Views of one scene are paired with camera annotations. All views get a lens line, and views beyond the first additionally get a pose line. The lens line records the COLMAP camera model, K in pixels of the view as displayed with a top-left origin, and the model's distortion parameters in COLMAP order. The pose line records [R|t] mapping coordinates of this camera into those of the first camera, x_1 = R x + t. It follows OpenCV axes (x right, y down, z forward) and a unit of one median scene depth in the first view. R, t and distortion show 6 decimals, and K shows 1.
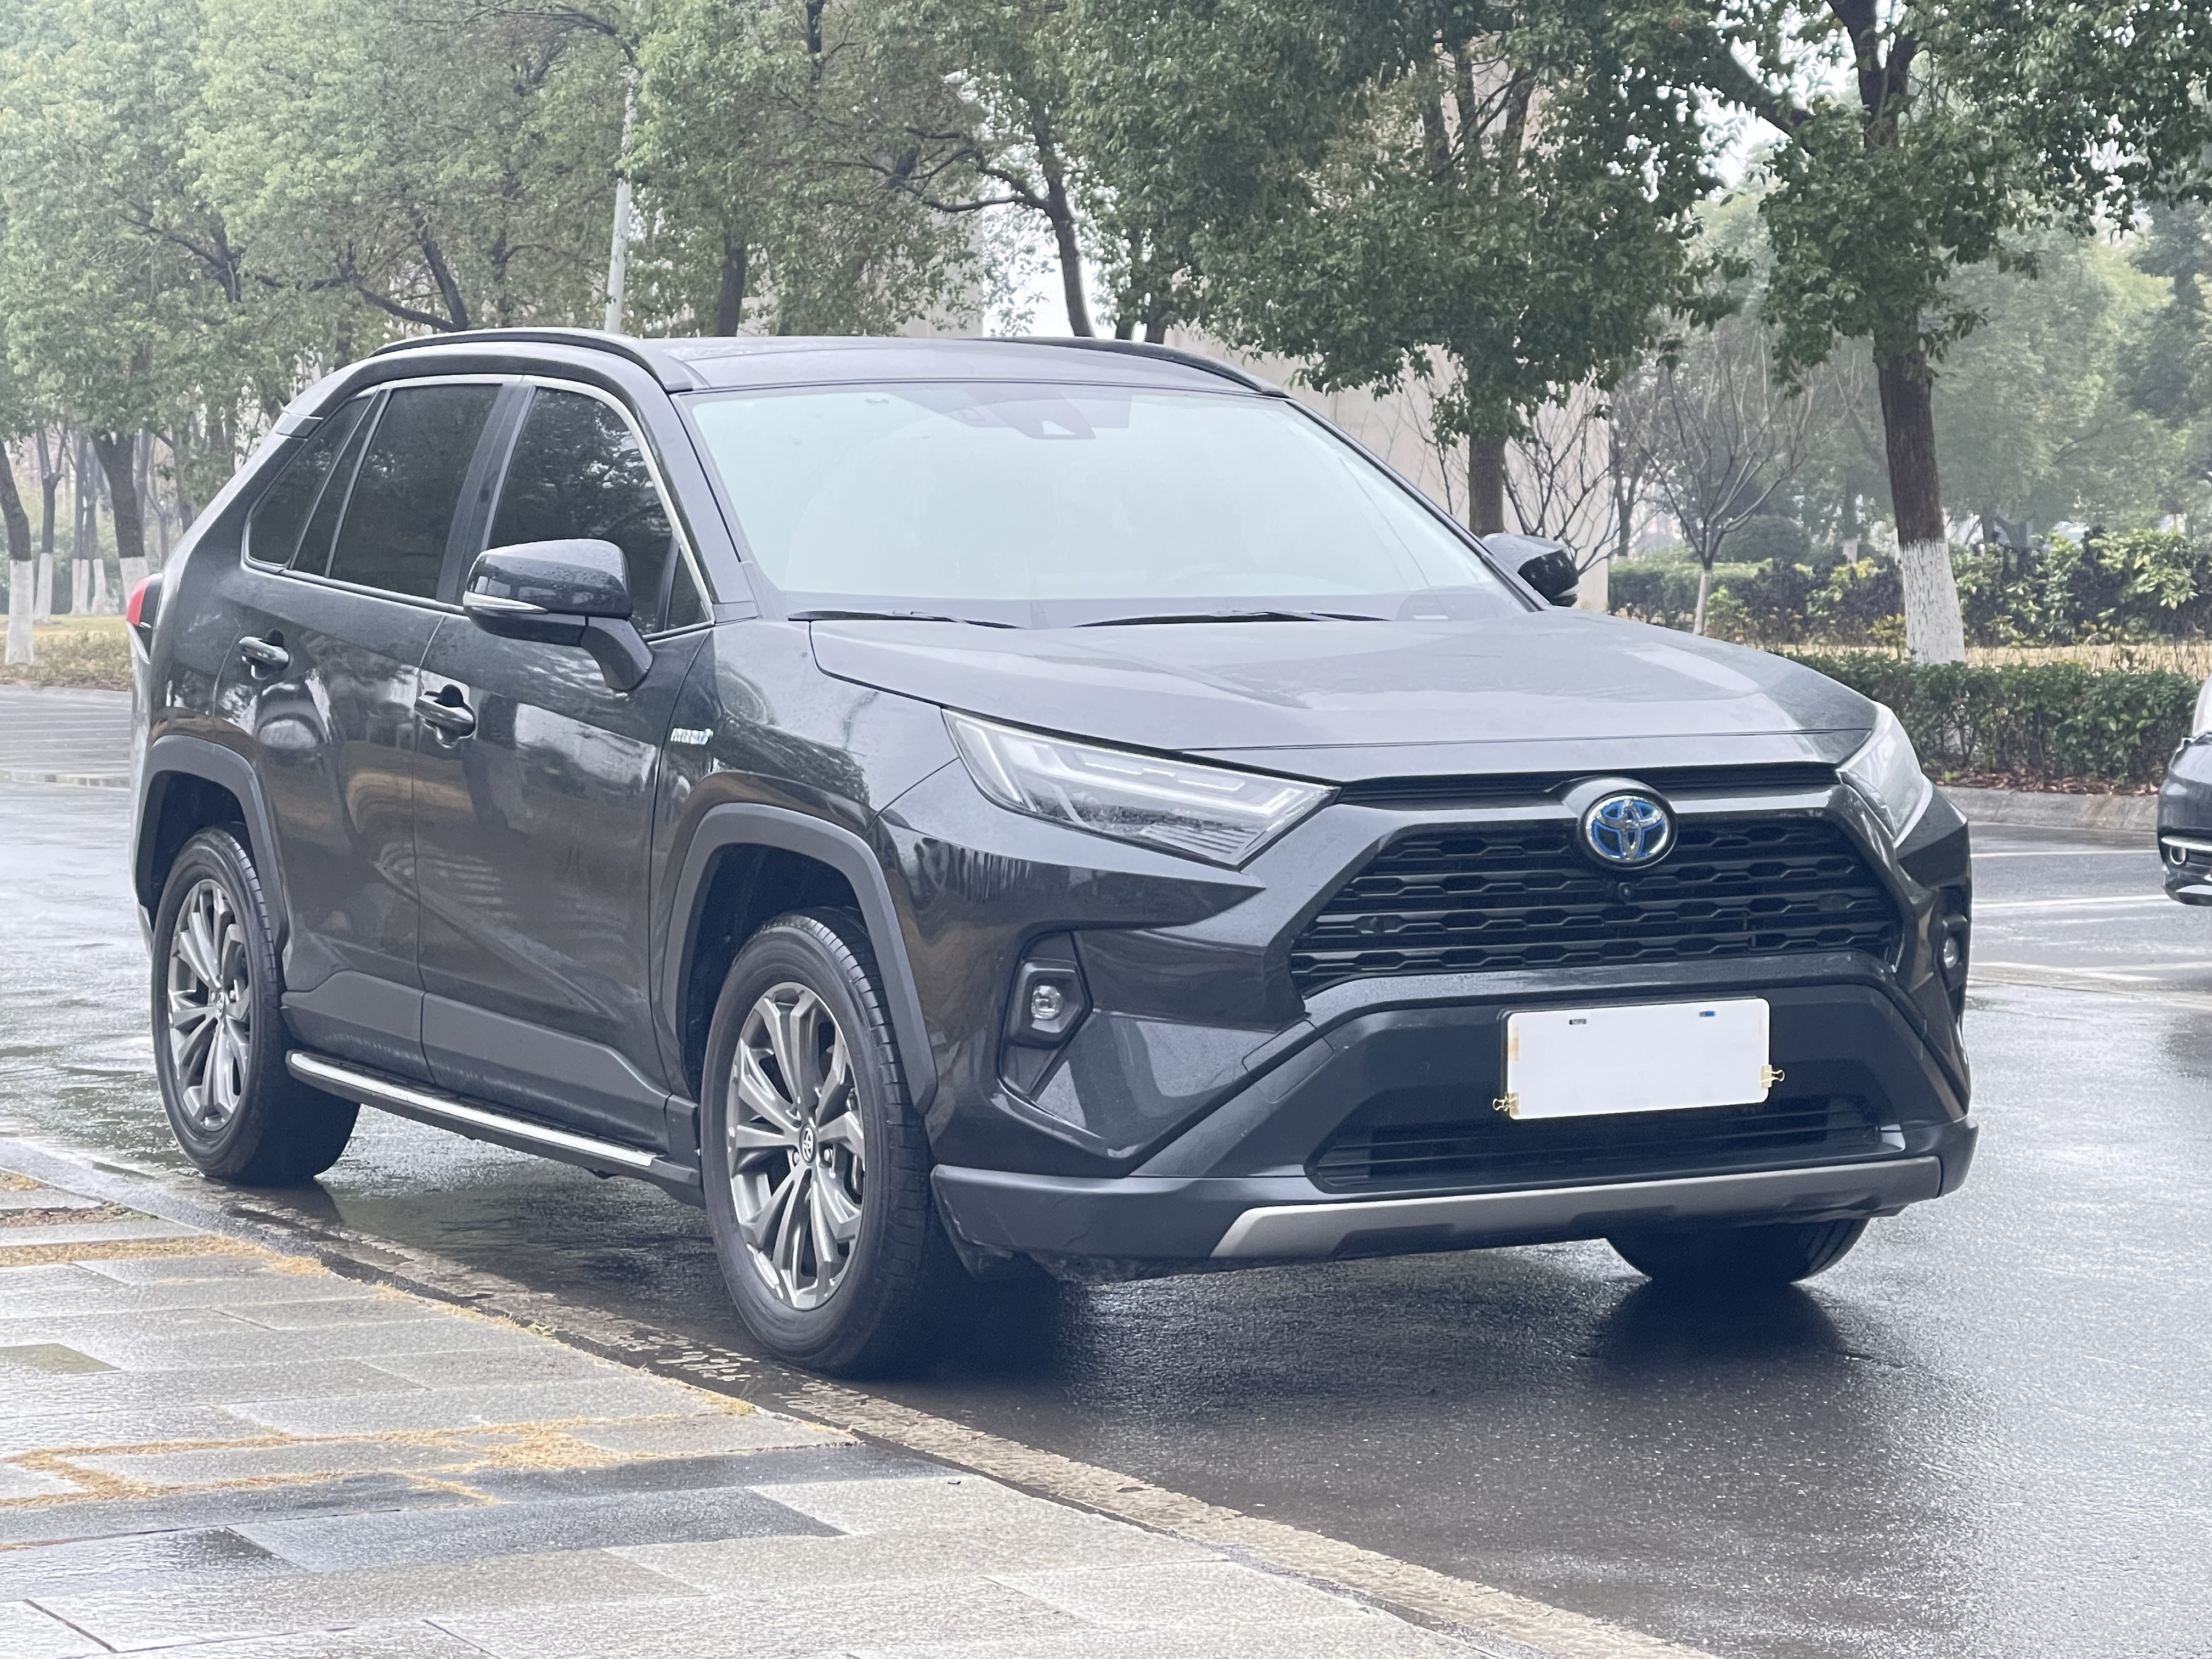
lens RADIAL K [[5094.2, 0, 1101.1], [0, 5094.2, 837.3], [0, 0, 1]] dist [0.199021, 0.000000]
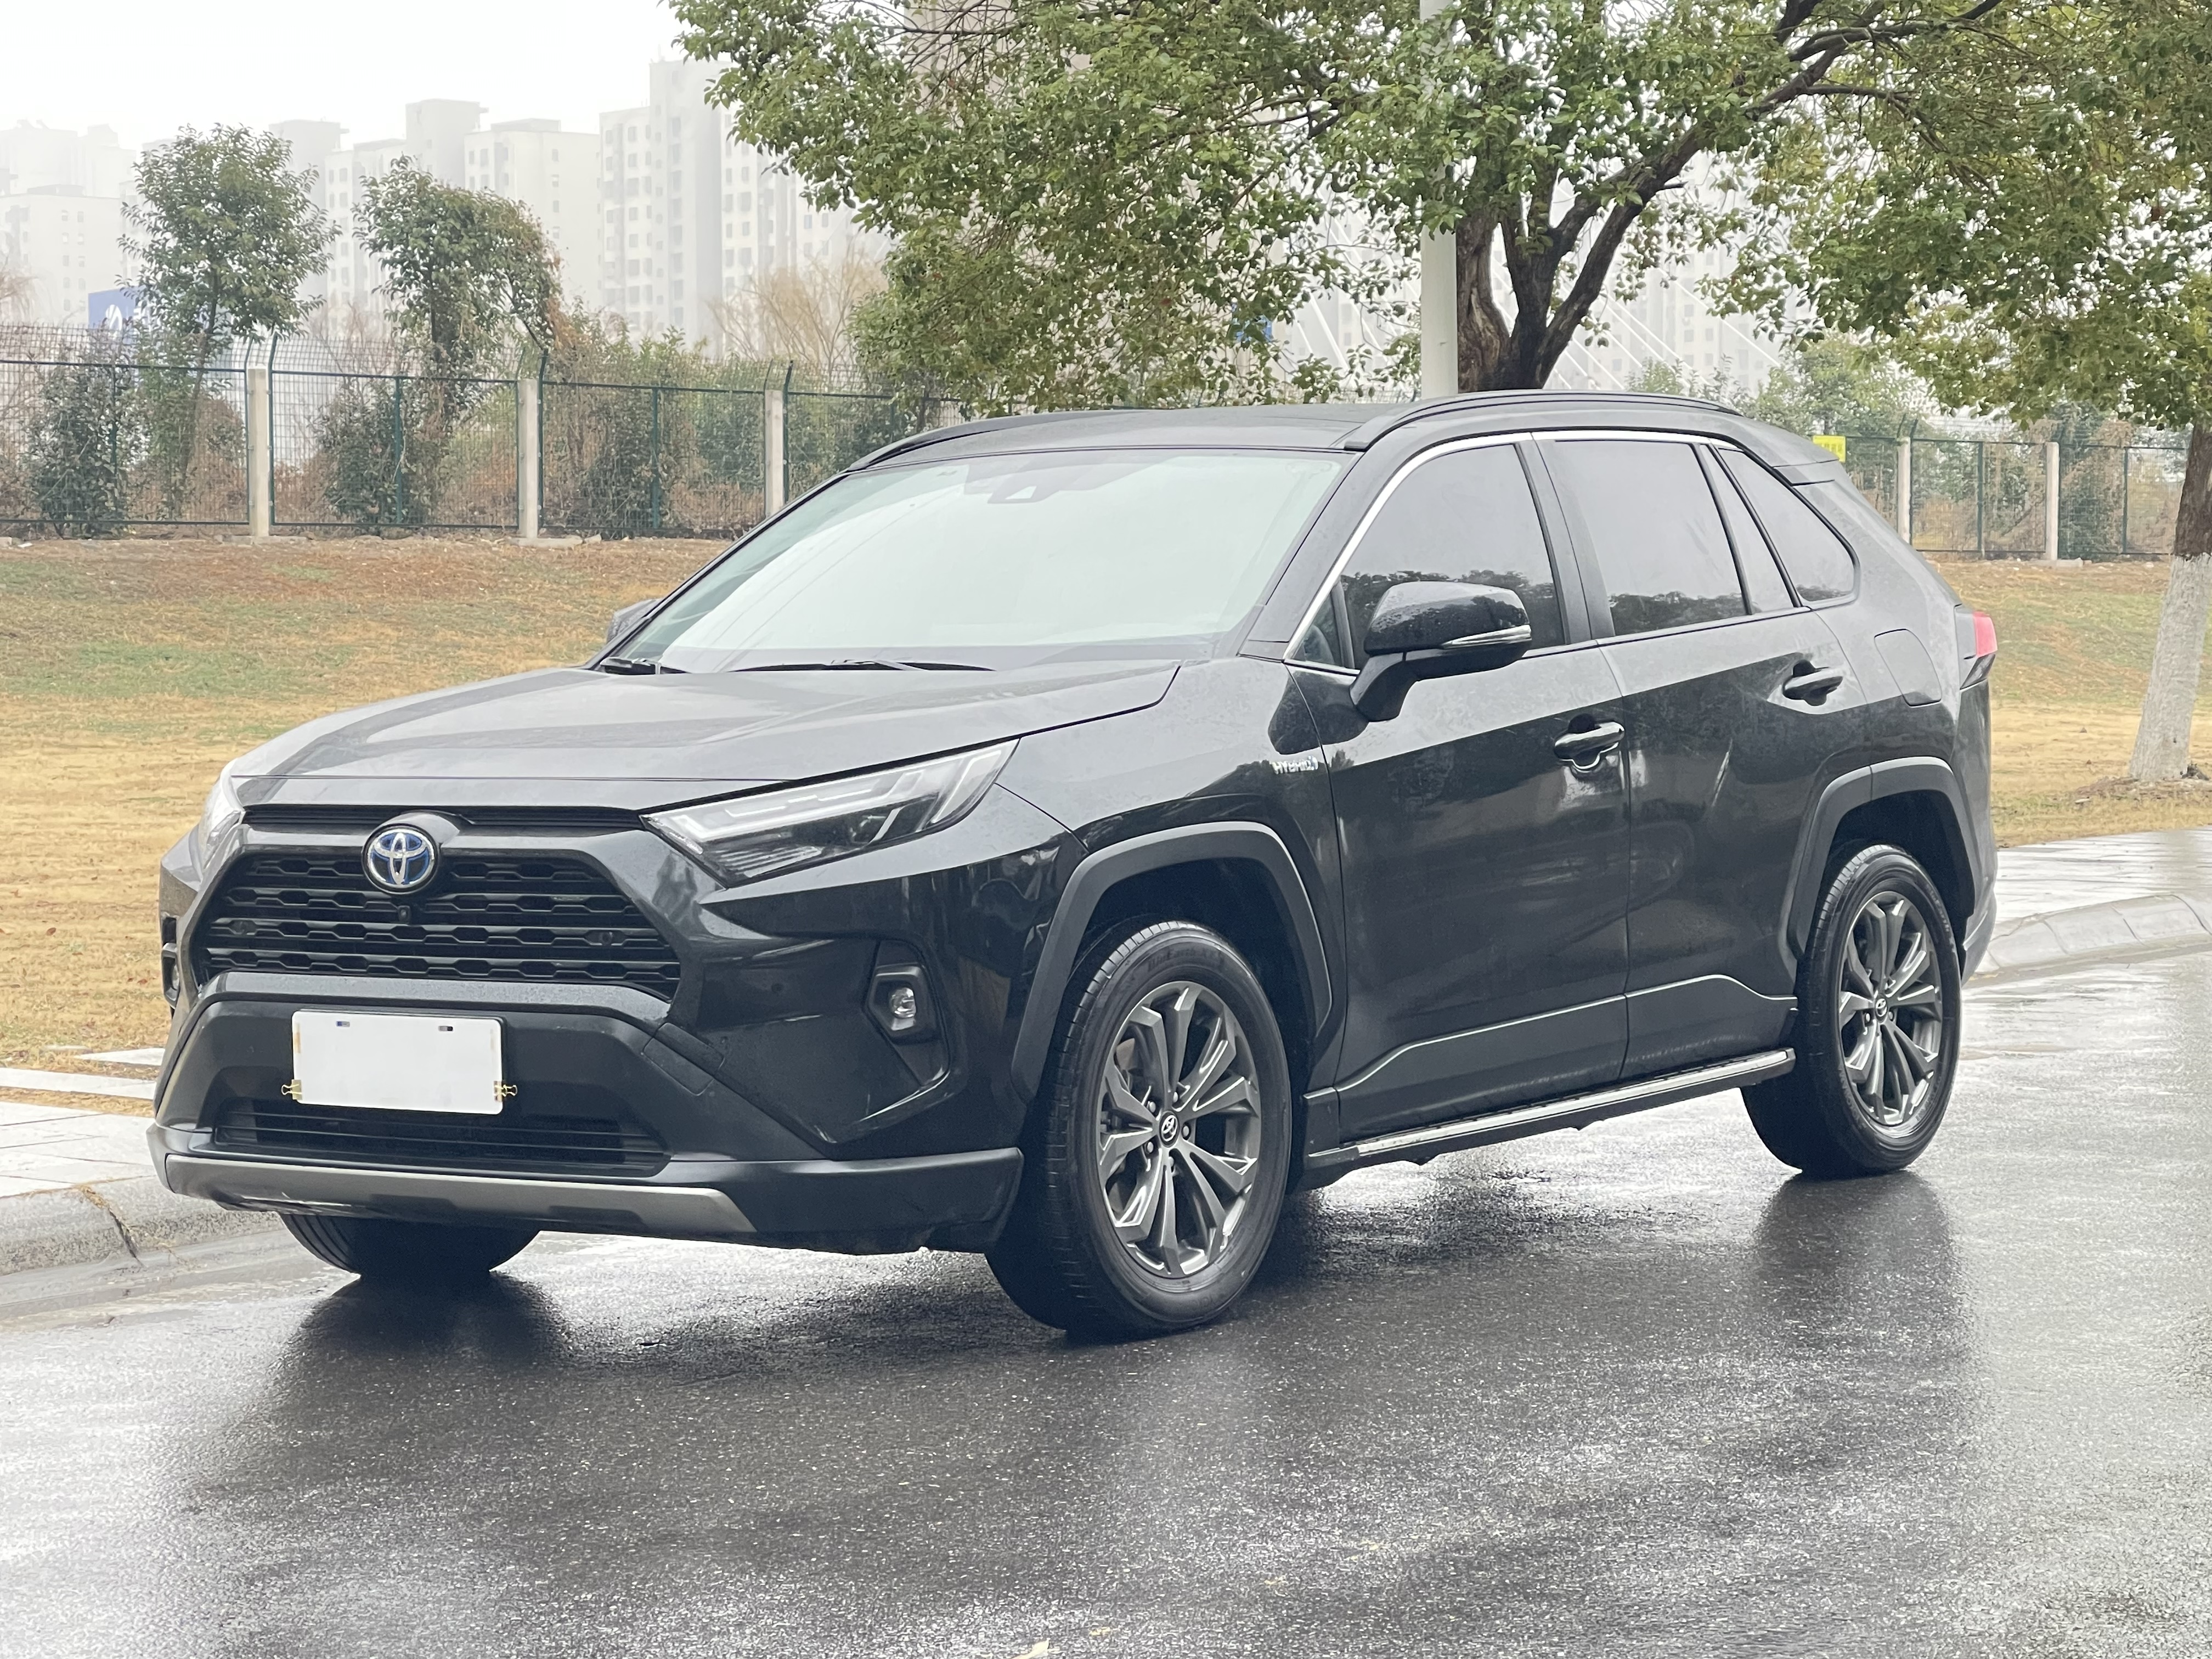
lens RADIAL K [[4883.3, 0, 1106.9], [0, 4883.3, 819.7], [0, 0, 1]] dist [0.049399, 0.000000]
pose [[0.444899, 0.037560, -0.894793, 1.143450], [-0.038305, 0.999004, 0.022889, -0.041217], [0.894761, 0.024092, 0.445894, 0.656726]]
